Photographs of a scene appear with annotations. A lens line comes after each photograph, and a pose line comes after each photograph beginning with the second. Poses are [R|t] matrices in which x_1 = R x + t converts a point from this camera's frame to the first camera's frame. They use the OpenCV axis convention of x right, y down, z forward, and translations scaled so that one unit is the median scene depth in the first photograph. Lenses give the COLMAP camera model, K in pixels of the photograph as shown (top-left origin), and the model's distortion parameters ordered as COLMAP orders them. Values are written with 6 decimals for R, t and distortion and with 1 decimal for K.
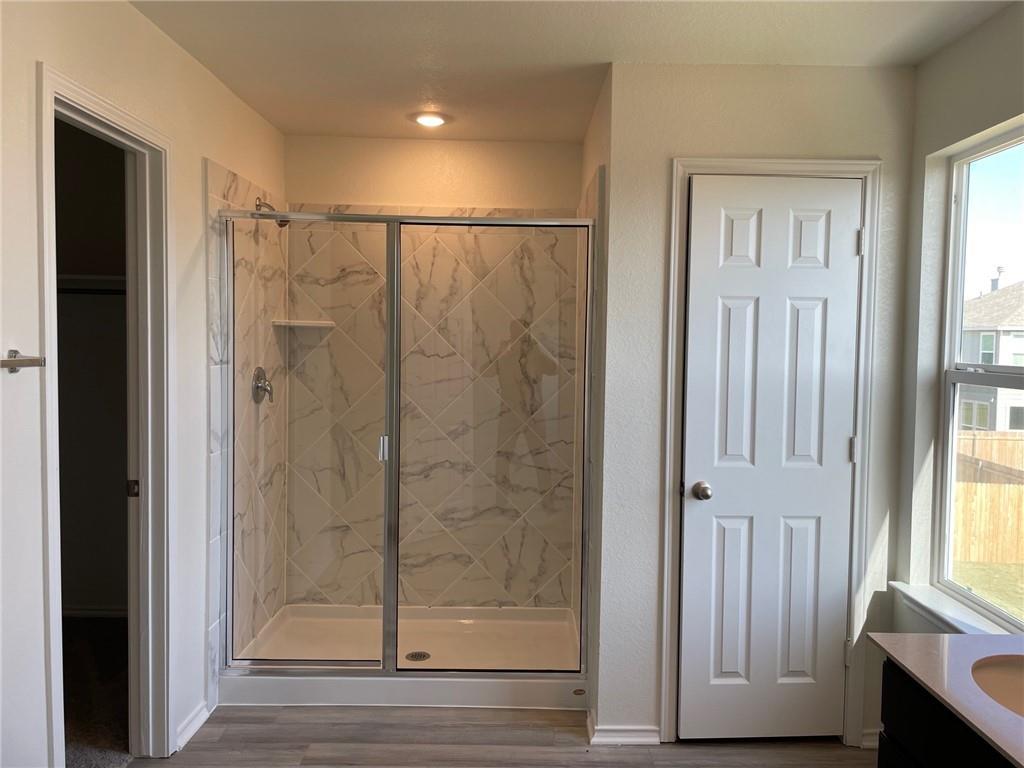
lens RADIAL K [[767.3, 0, 513.8], [0, 767.3, 371.6], [0, 0, 1]] dist [0.072822, -0.112713]
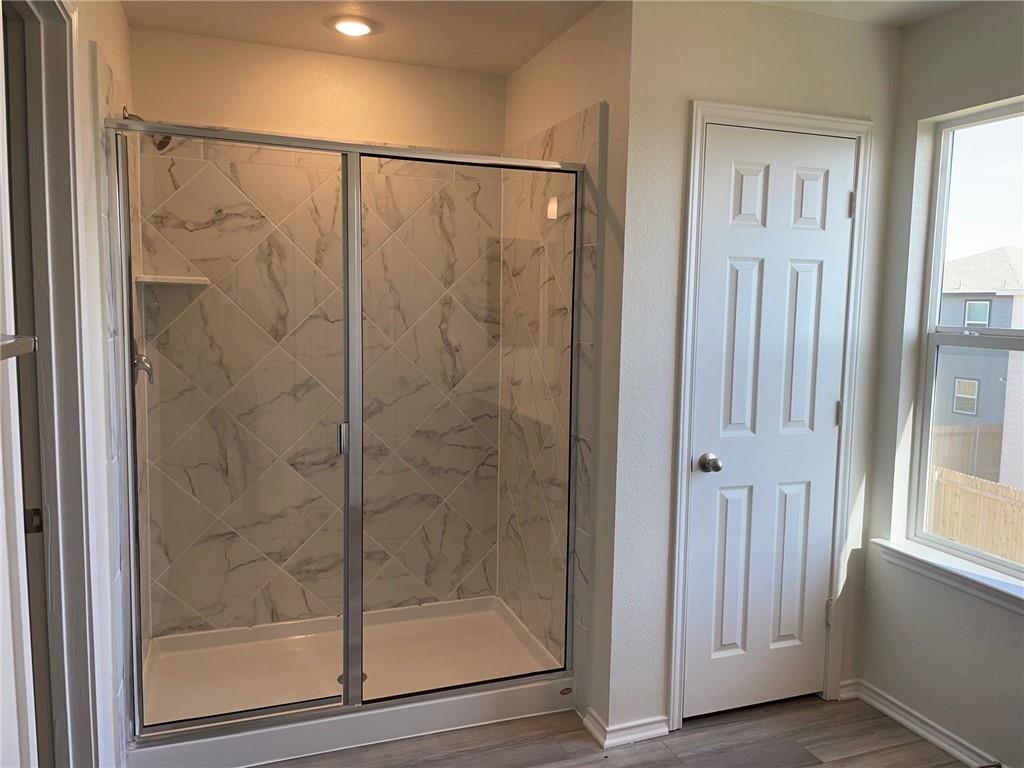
lens RADIAL K [[772.7, 0, 518.1], [0, 772.7, 379.1], [0, 0, 1]] dist [0.077766, -0.117569]
pose [[0.938192, -0.032733, 0.344564, -0.239355], [0.011443, 0.997907, 0.063642, -0.010040], [-0.345926, -0.055766, 0.936603, 0.158377]]
